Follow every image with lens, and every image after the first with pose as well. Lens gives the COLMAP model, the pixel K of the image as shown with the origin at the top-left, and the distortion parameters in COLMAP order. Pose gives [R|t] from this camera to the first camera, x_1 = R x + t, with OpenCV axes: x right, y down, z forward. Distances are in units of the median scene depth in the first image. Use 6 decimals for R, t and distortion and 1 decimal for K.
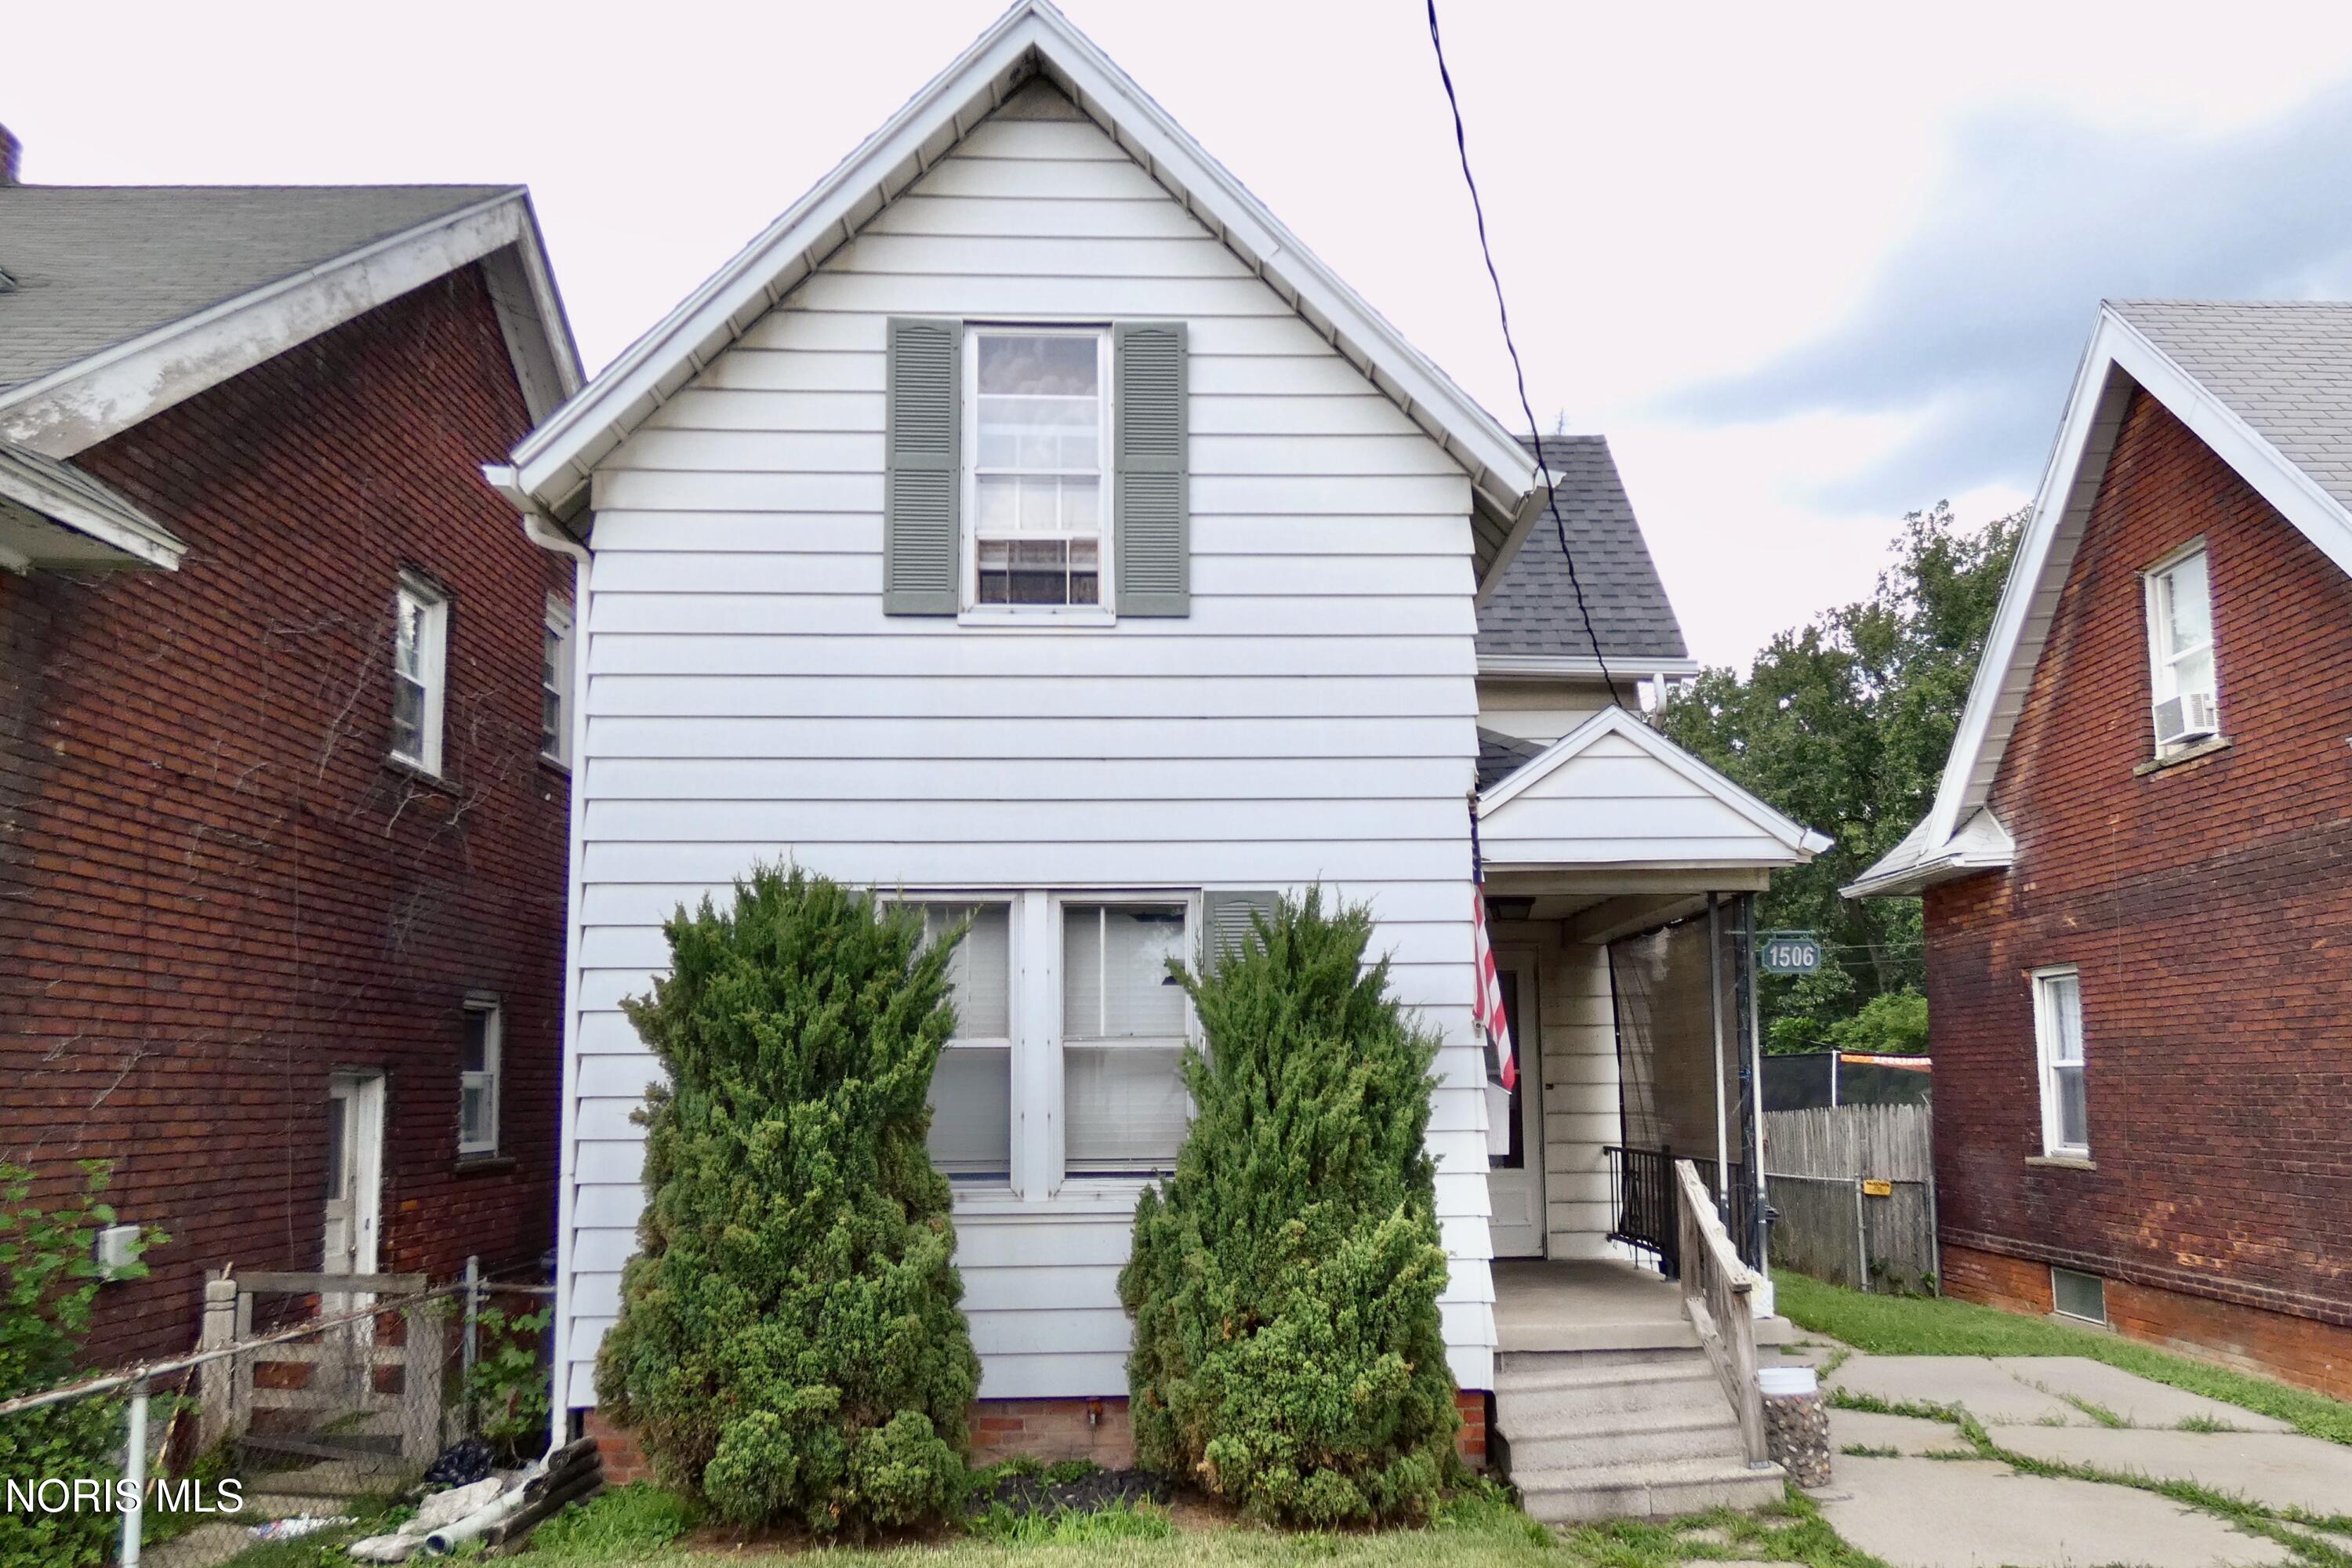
lens RADIAL K [[1456.6, 0, 1179.4], [0, 1456.6, 742.7], [0, 0, 1]] dist [-0.005423, -0.002723]
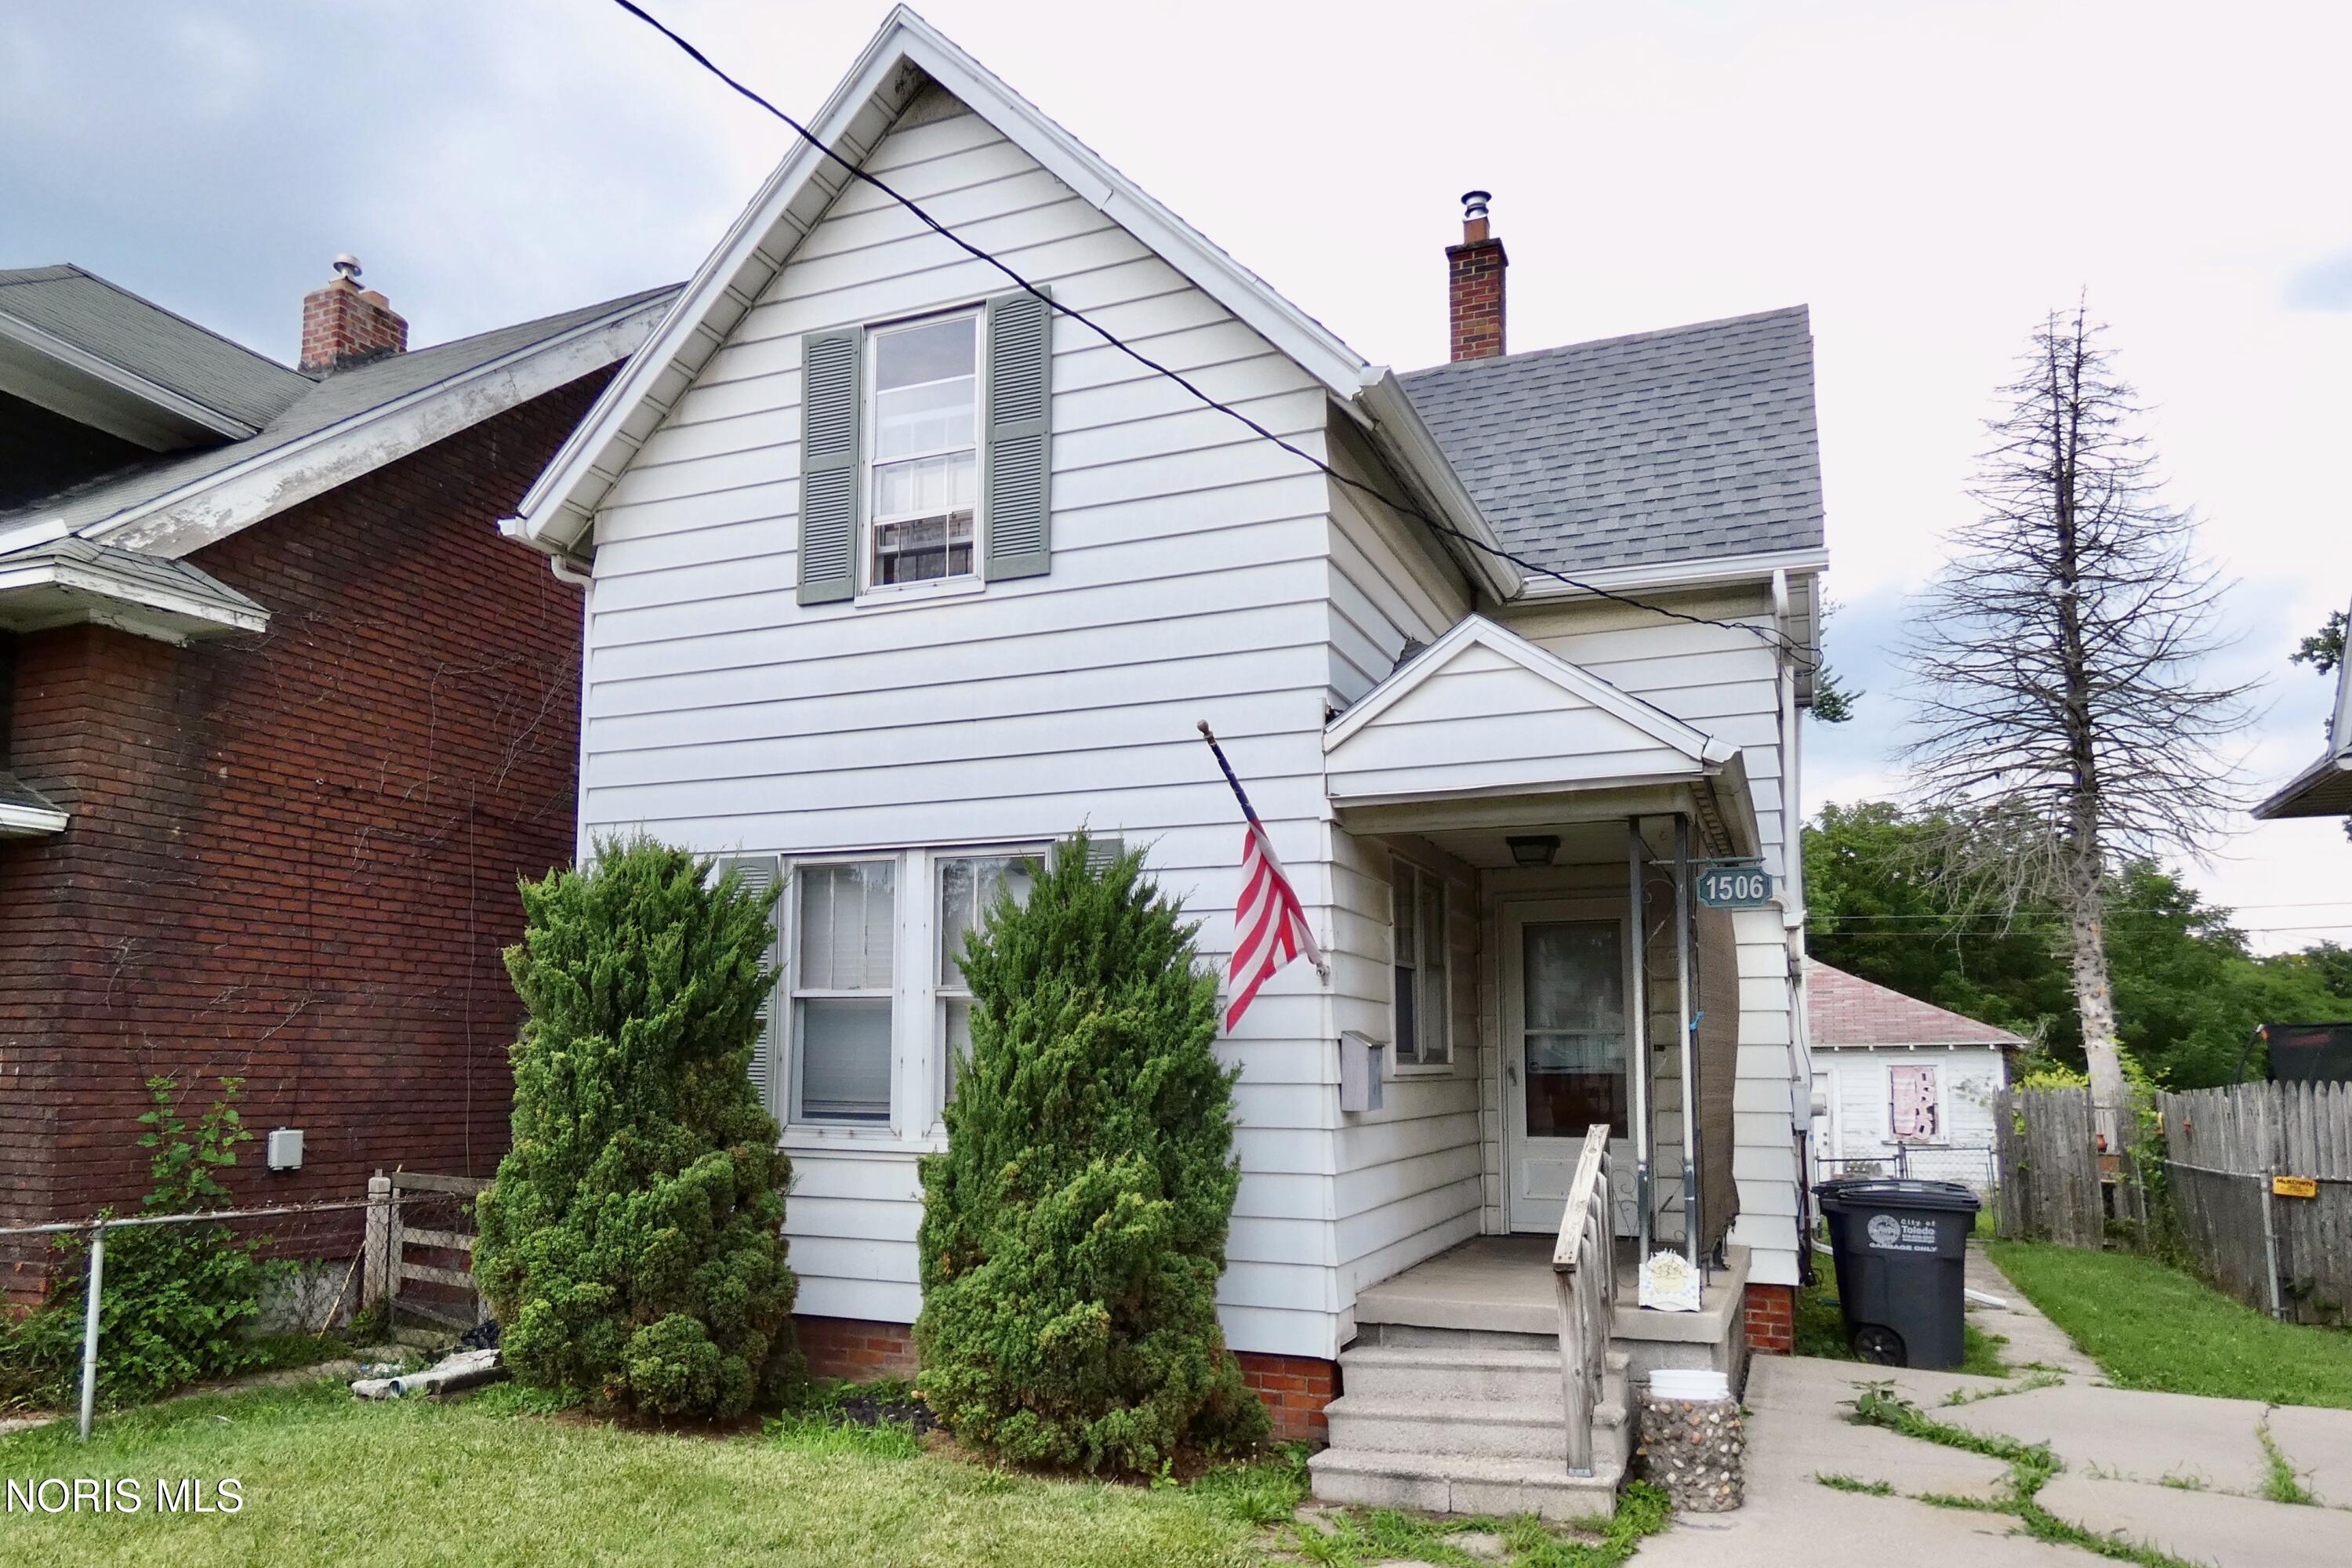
lens RADIAL K [[1416.1, 0, 1178.1], [0, 1416.1, 748.7], [0, 0, 1]] dist [-0.016906, 0.000874]
pose [[0.917180, -0.070893, -0.392116, 0.501593], [0.074948, 0.997175, -0.004979, 0.049505], [0.391361, -0.024822, 0.919902, 0.134521]]
